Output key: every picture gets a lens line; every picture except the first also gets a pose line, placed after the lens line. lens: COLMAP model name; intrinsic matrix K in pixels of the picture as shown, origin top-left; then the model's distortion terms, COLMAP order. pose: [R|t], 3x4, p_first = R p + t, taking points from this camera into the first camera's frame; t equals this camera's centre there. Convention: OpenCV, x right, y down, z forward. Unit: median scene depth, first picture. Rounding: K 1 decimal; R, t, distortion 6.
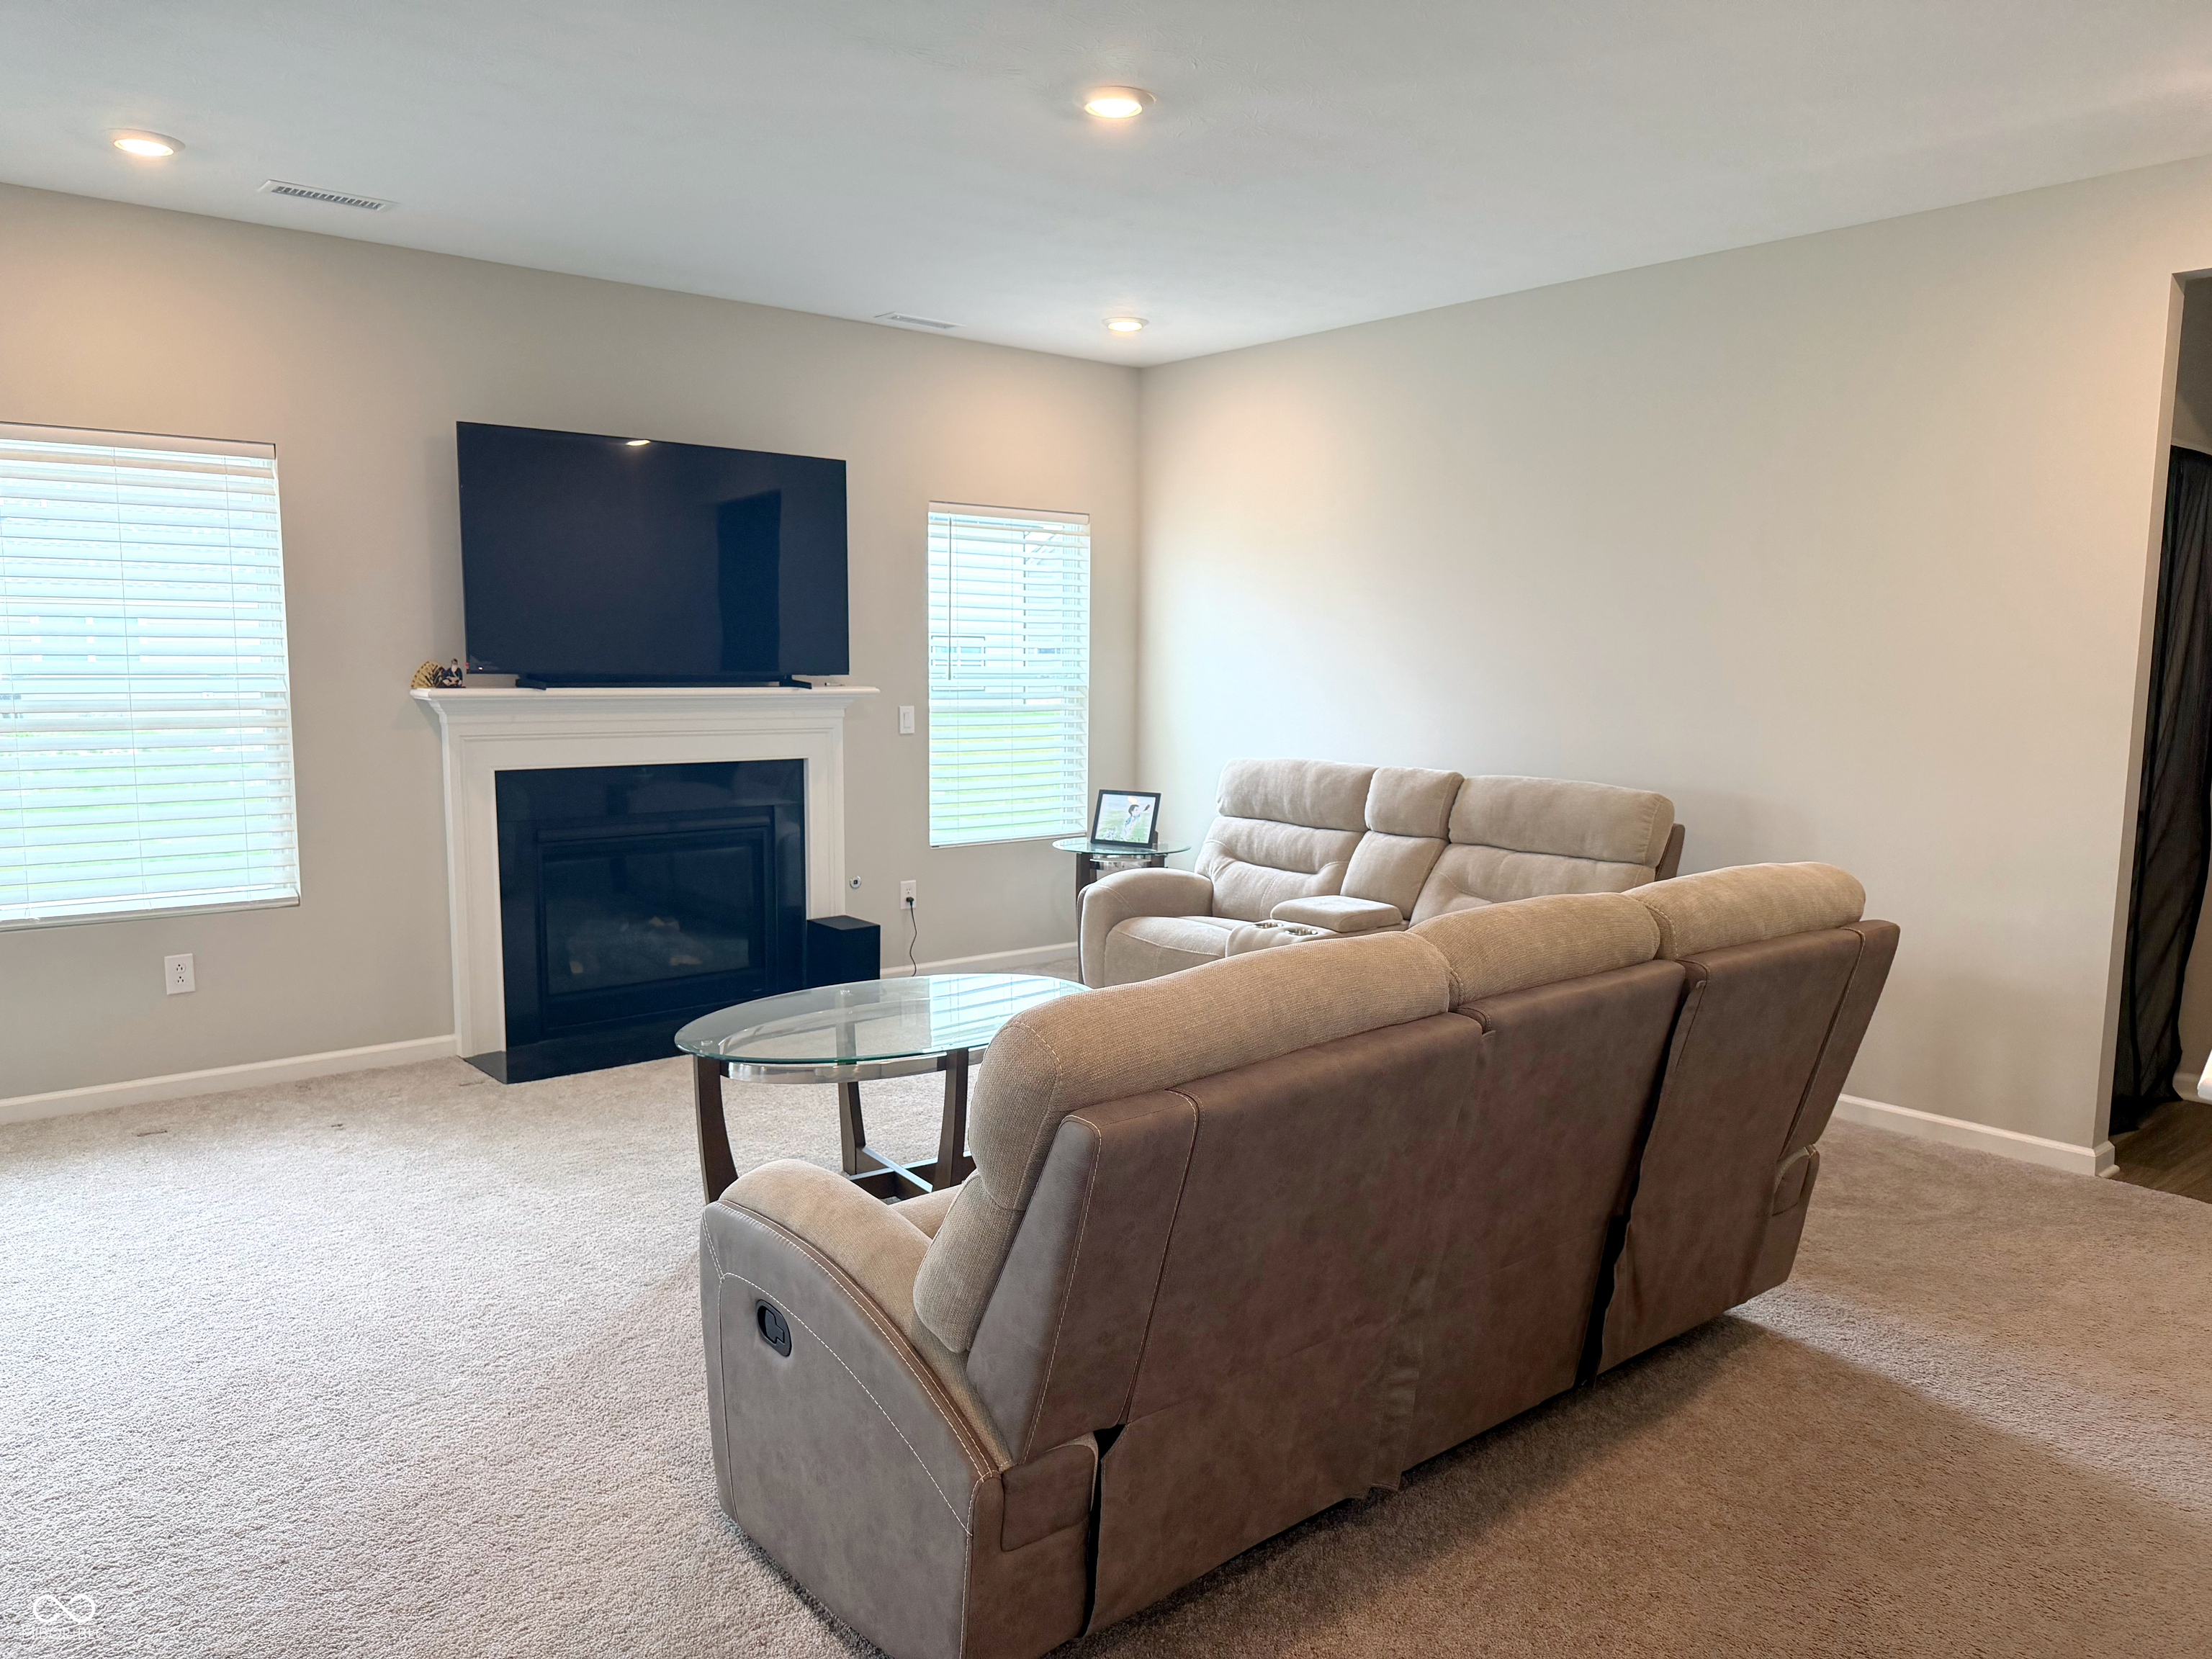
lens RADIAL K [[1479.1, 0, 1216.3], [0, 1479.1, 837.0], [0, 0, 1]] dist [0.084829, -0.112862]
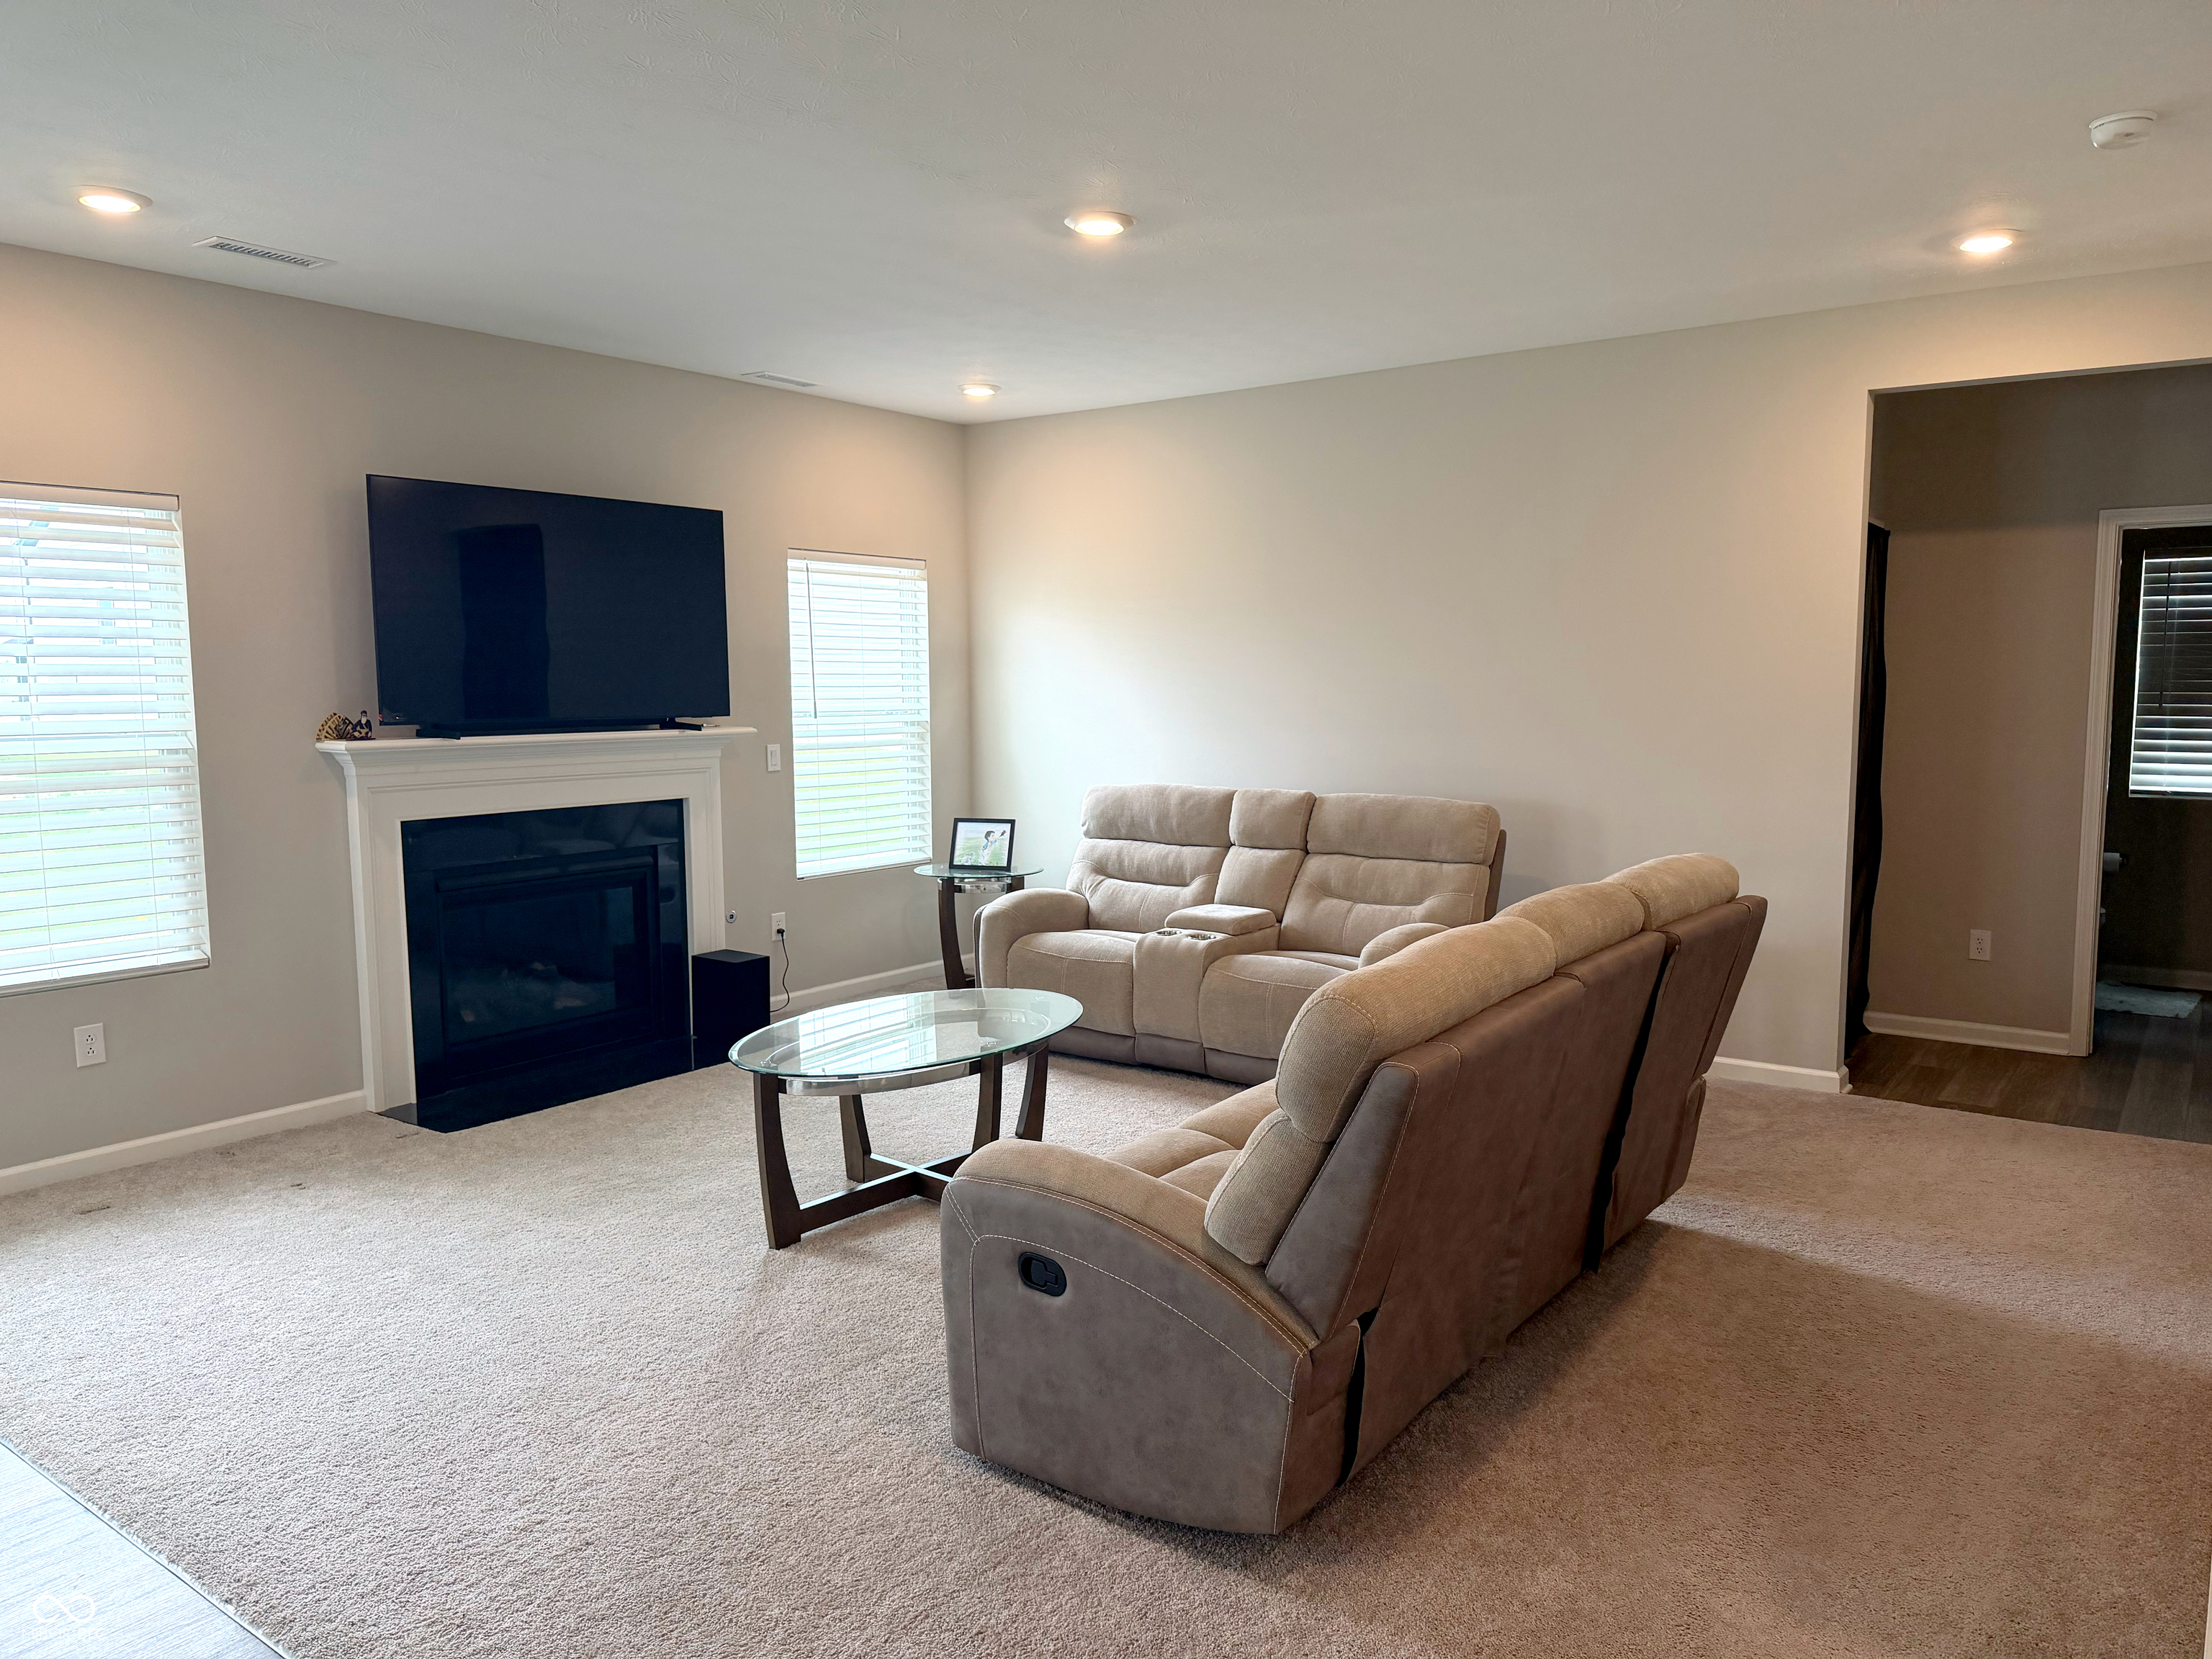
lens RADIAL K [[1532.3, 0, 1106.0], [0, 1532.3, 829.5], [0, 0, 1]] dist [0.116445, -0.190874]
pose [[0.970061, -0.038198, 0.239837, -0.284710], [0.042689, 0.998996, -0.013557, -0.005058], [-0.239079, 0.023389, 0.970718, -0.119557]]
